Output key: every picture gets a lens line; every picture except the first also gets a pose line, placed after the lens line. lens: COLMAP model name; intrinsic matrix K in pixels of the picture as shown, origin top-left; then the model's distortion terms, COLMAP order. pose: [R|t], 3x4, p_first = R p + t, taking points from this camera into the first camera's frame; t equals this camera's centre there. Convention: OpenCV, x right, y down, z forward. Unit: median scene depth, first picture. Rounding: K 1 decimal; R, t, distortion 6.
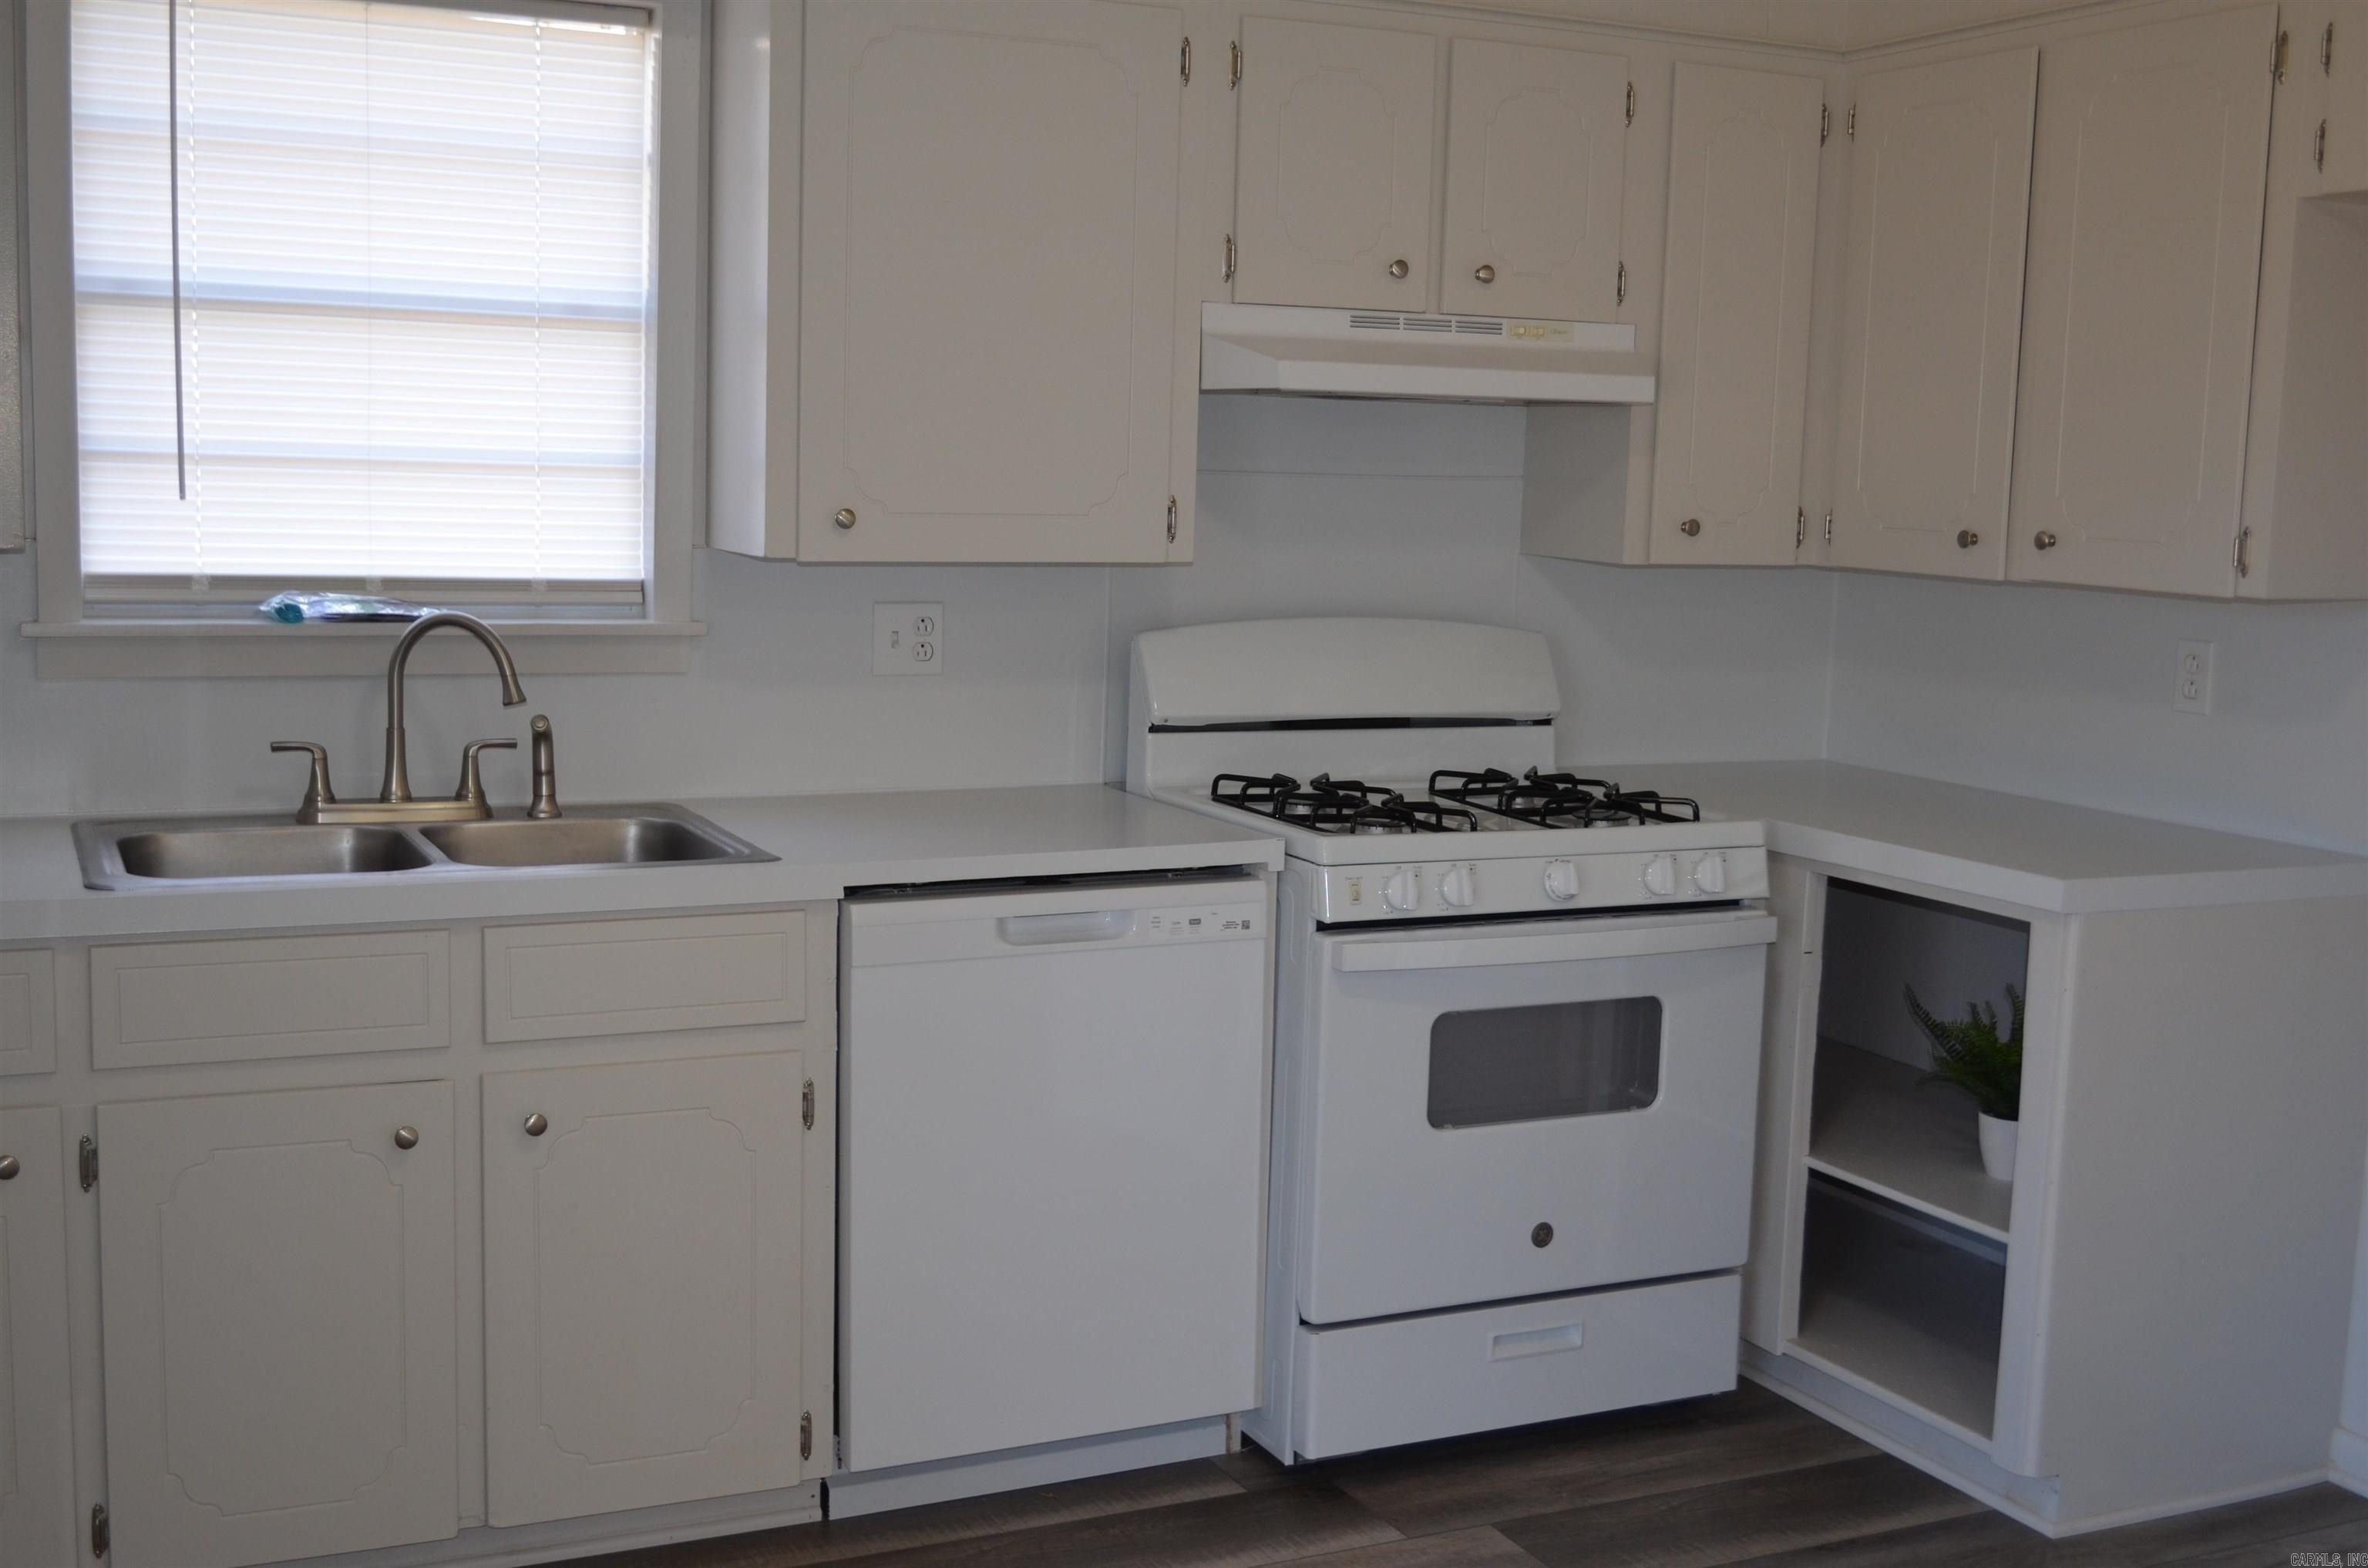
lens RADIAL K [[2587.0, 0, 1184.0], [0, 2587.0, 784.0], [0, 0, 1]] dist [-0.026976, -0.016411]
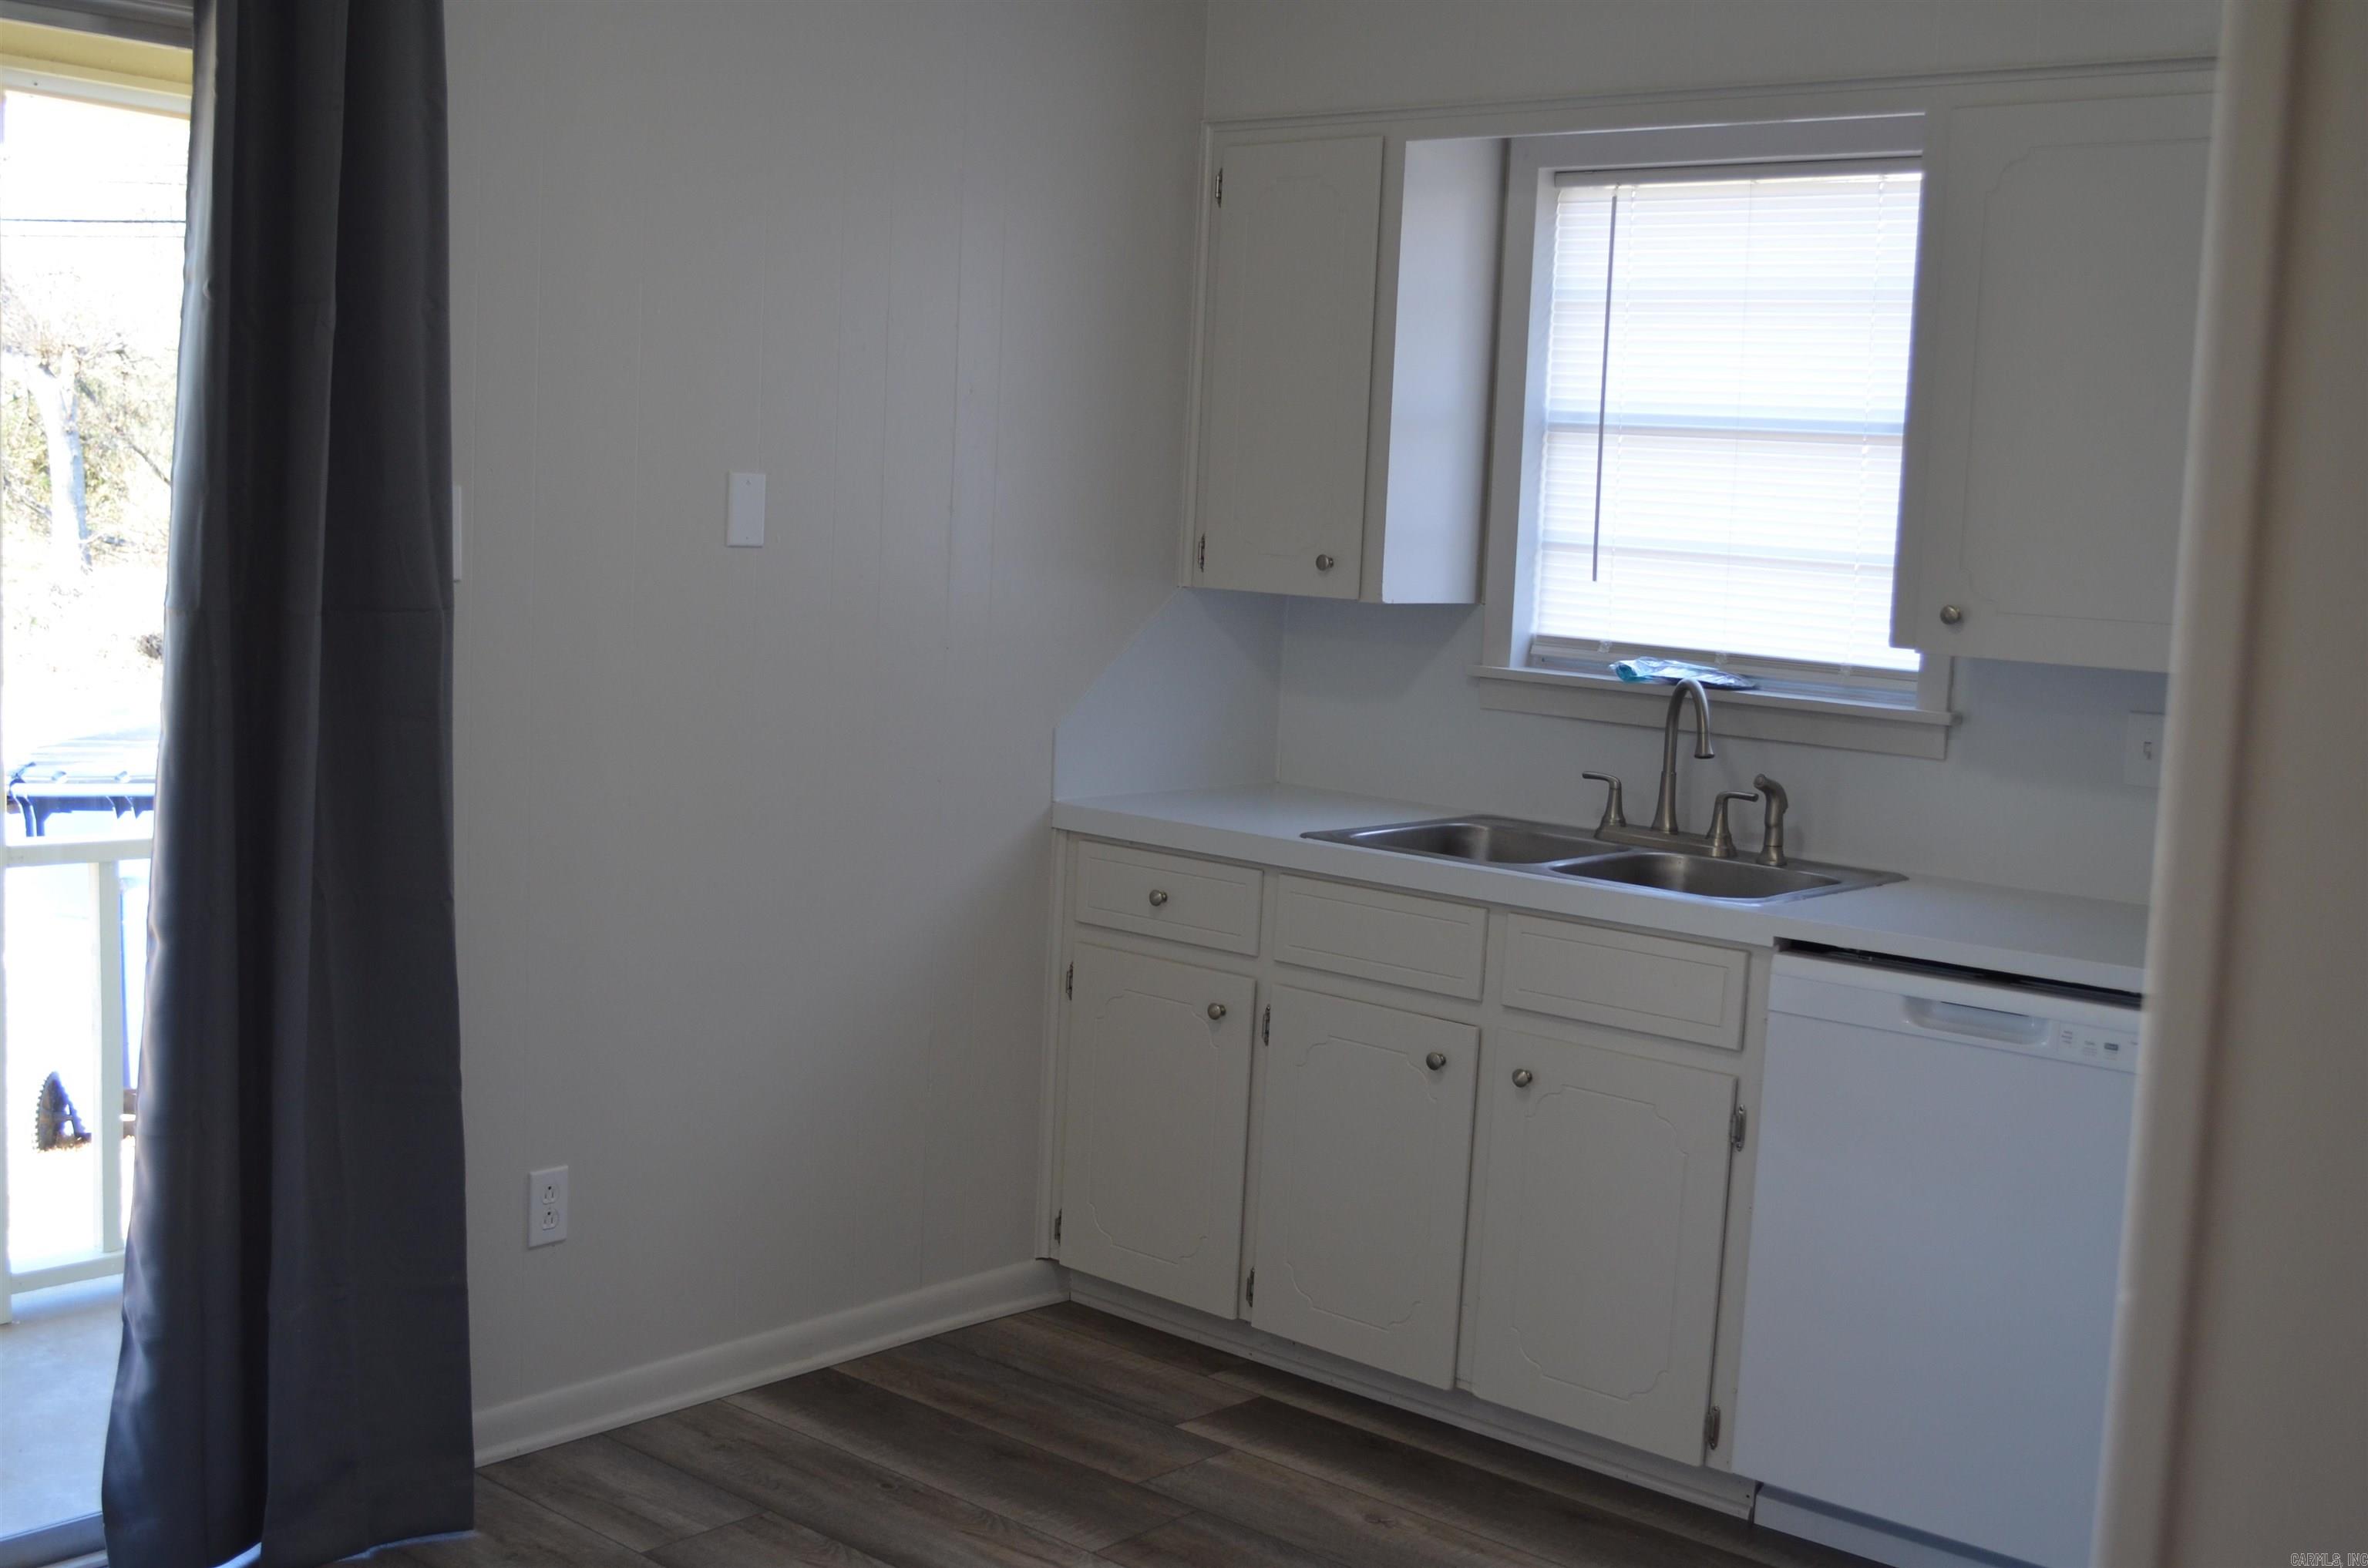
lens RADIAL K [[2587.0, 0, 1184.0], [0, 2587.0, 784.0], [0, 0, 1]] dist [-0.026976, -0.016411]
pose [[0.407250, 0.091645, -0.908707, 0.712643], [-0.158272, 0.986981, 0.028607, -0.014794], [0.899498, 0.132173, 0.416453, 0.290971]]
